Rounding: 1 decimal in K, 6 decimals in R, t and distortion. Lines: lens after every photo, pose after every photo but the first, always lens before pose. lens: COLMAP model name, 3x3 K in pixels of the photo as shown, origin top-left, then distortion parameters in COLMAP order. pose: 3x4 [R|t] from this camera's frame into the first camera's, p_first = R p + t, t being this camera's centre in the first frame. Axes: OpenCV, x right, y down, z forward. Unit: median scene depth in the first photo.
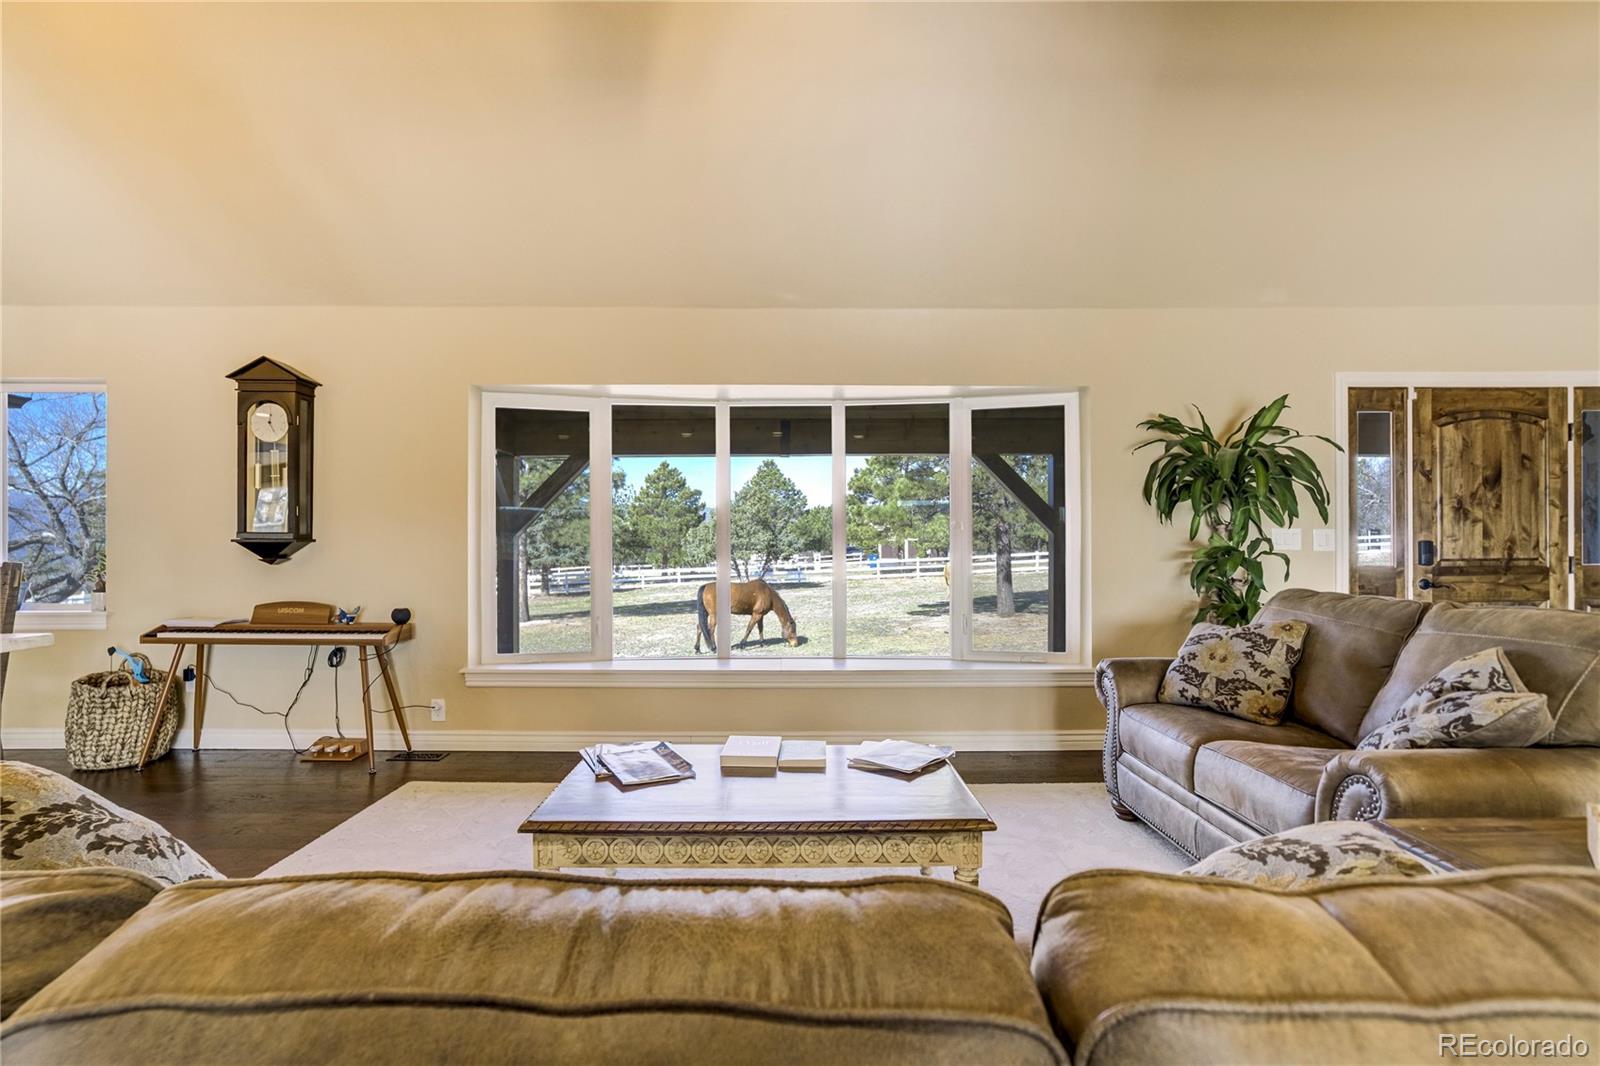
lens RADIAL K [[743.1, 0, 803.9], [0, 743.1, 544.1], [0, 0, 1]] dist [-0.059574, 0.027134]
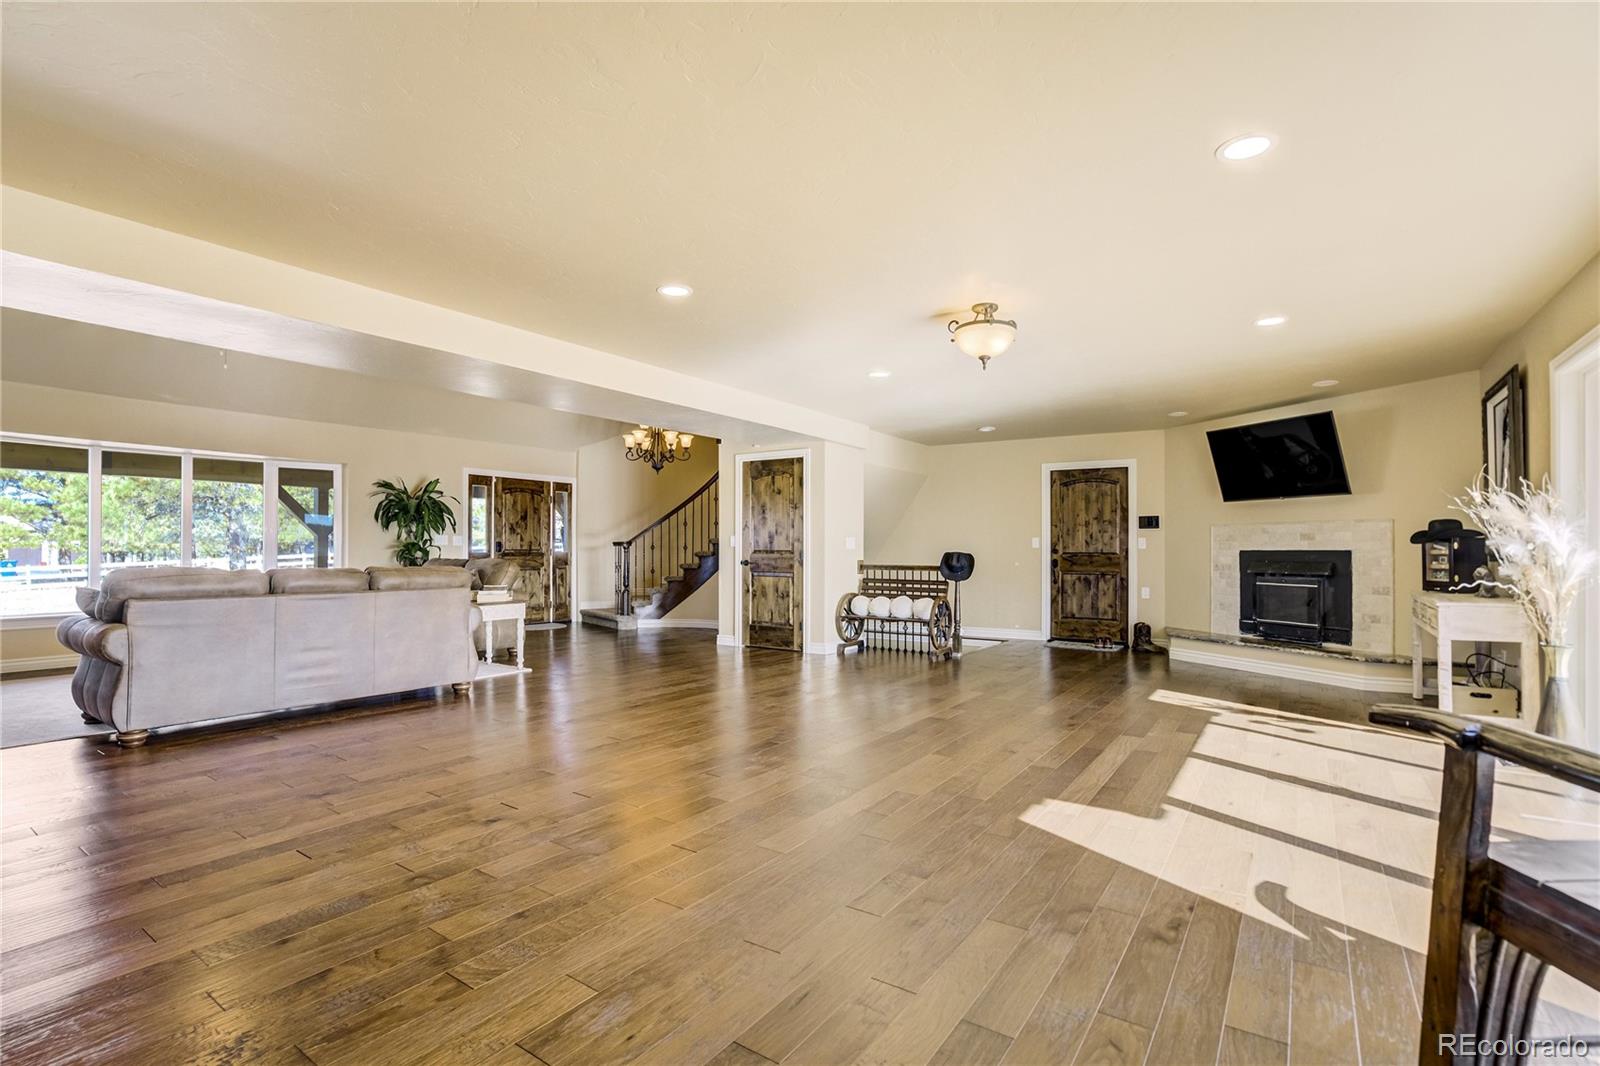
lens RADIAL K [[743.1, 0, 803.9], [0, 743.1, 544.1], [0, 0, 1]] dist [-0.059574, 0.027134]
pose [[0.572521, 0.012619, 0.819793, -0.552259], [-0.004790, 0.999916, -0.012046, 0.028020], [-0.819876, 0.002970, 0.572534, -1.215916]]
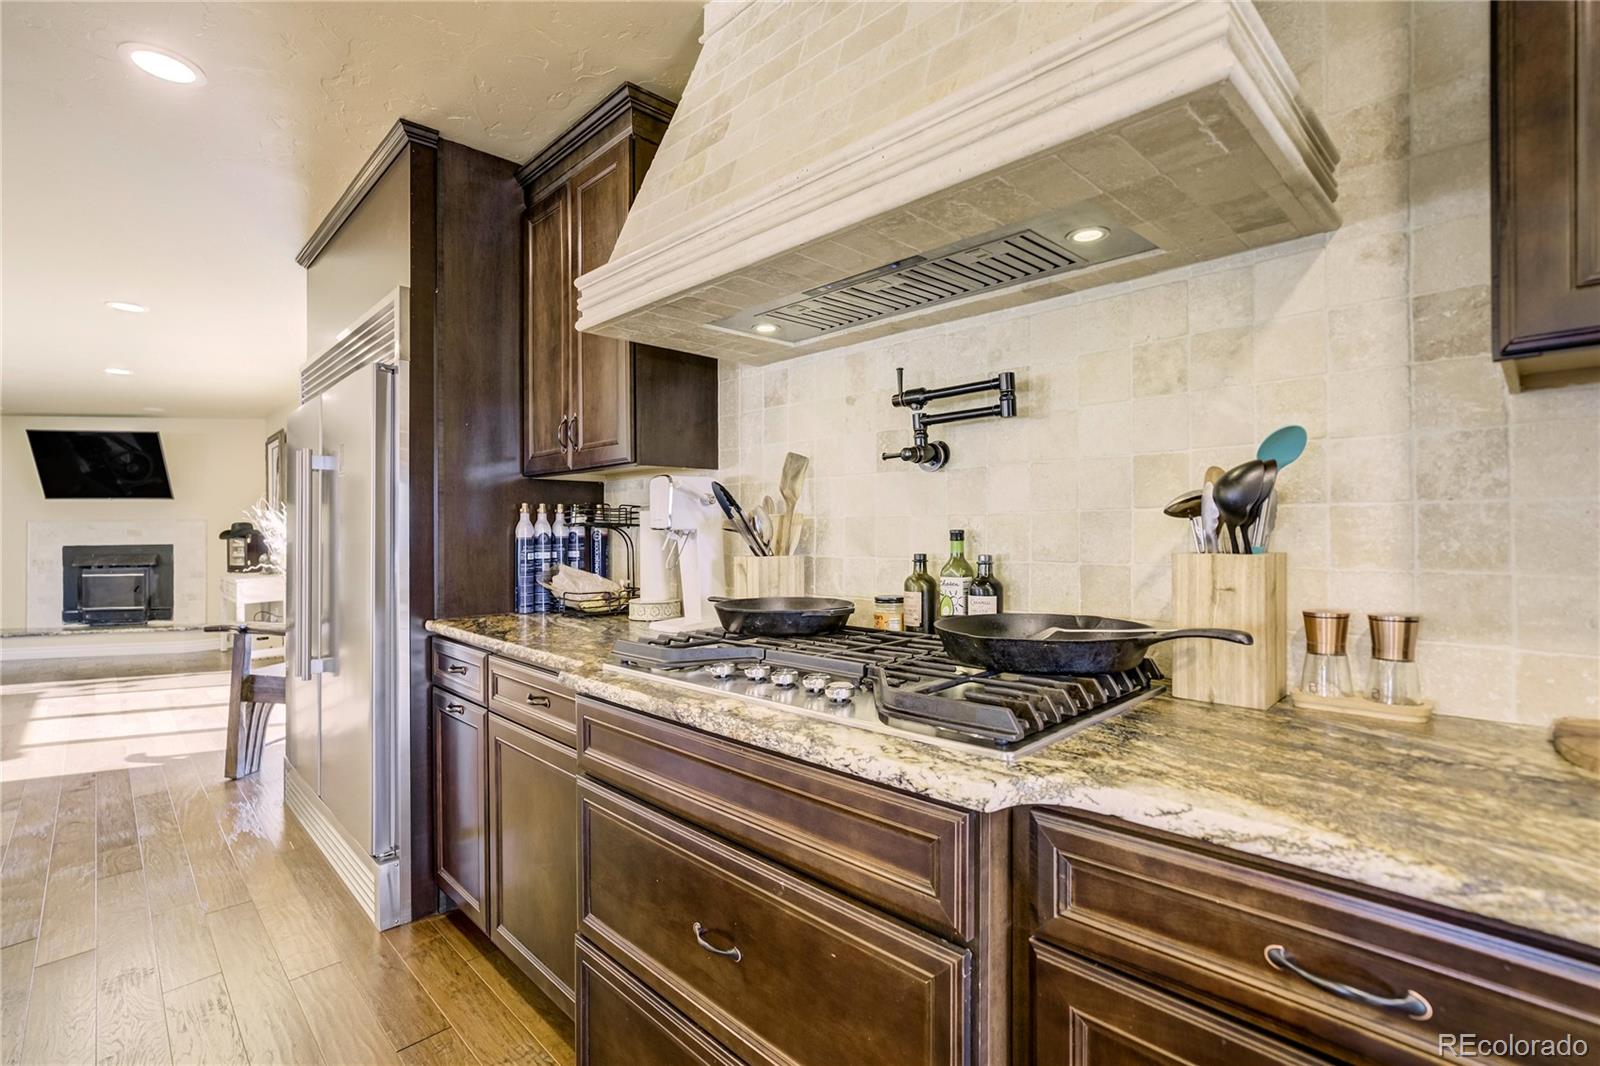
lens RADIAL K [[748.9, 0, 773.7], [0, 748.9, 528.6], [0, 0, 1]] dist [-0.023935, 0.000595]
pose [[-0.669664, 0.014028, 0.742532, -1.157904], [0.011916, 0.999896, -0.008144, 0.010587], [-0.742568, 0.003395, -0.669762, -1.160728]]
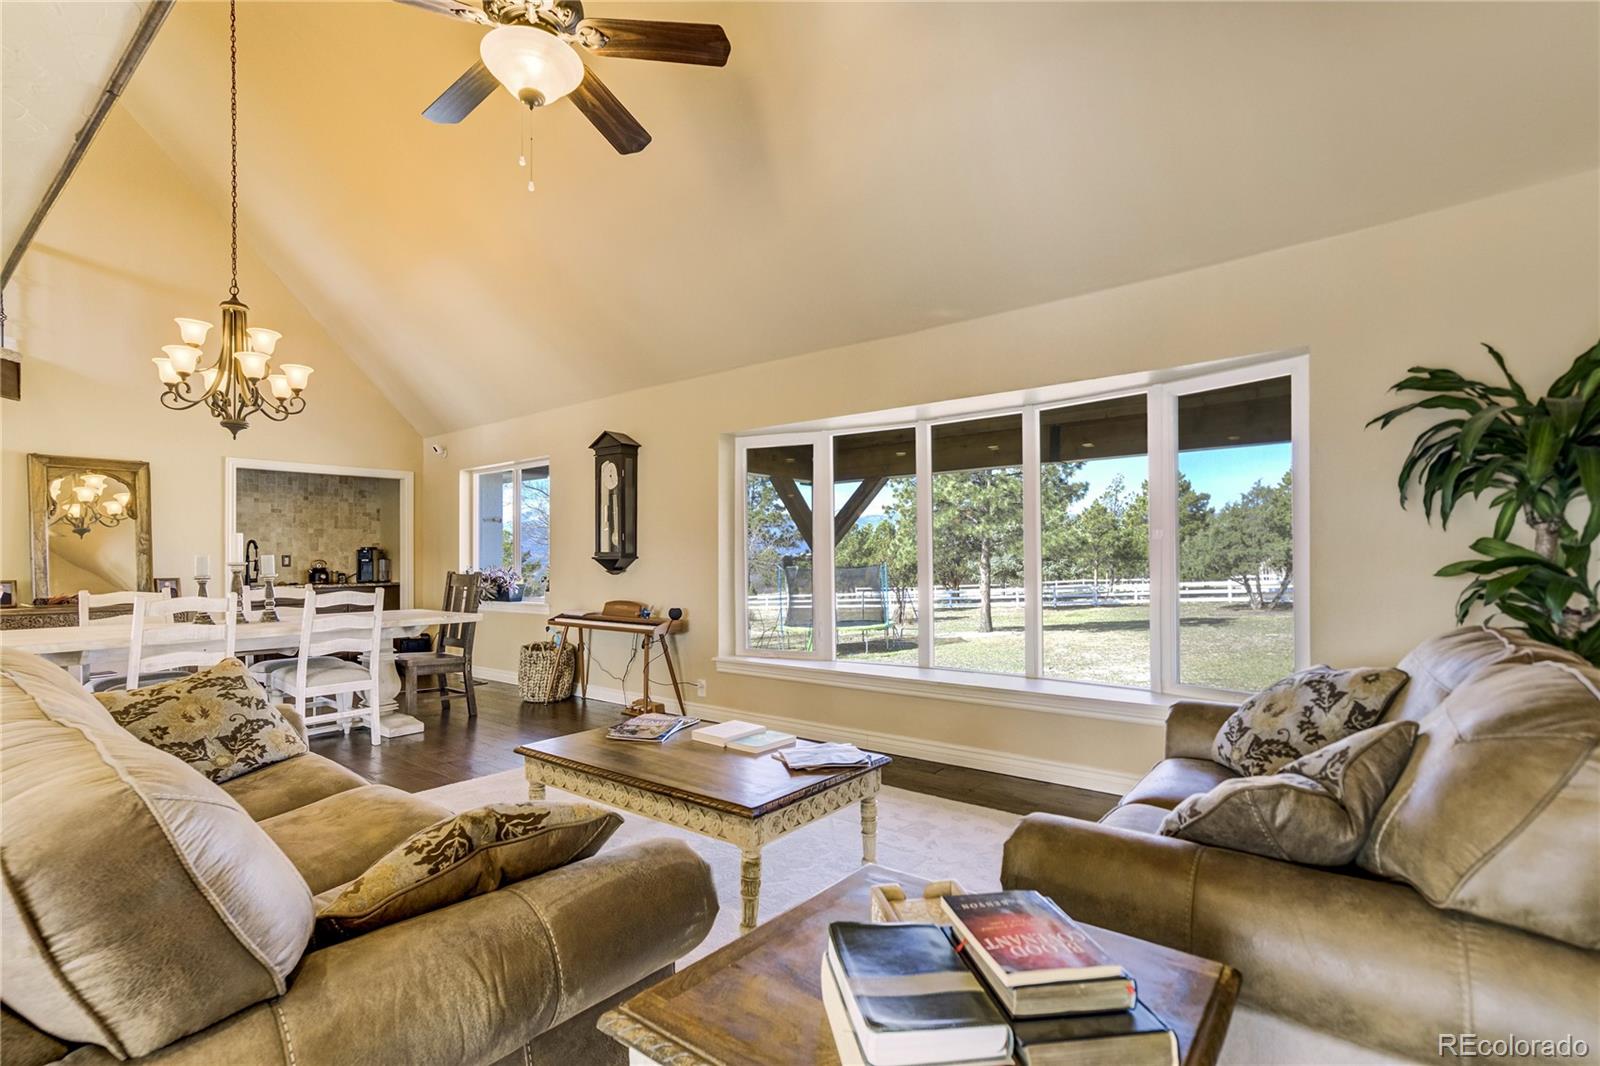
lens RADIAL K [[762.1, 0, 795.9], [0, 762.1, 550.7], [0, 0, 1]] dist [-0.034394, 0.019700]
pose [[0.766971, -0.011556, -0.641578, 0.485844], [0.007137, 0.999930, -0.009479, -0.001696], [0.641643, 0.002692, 0.766999, 0.072778]]
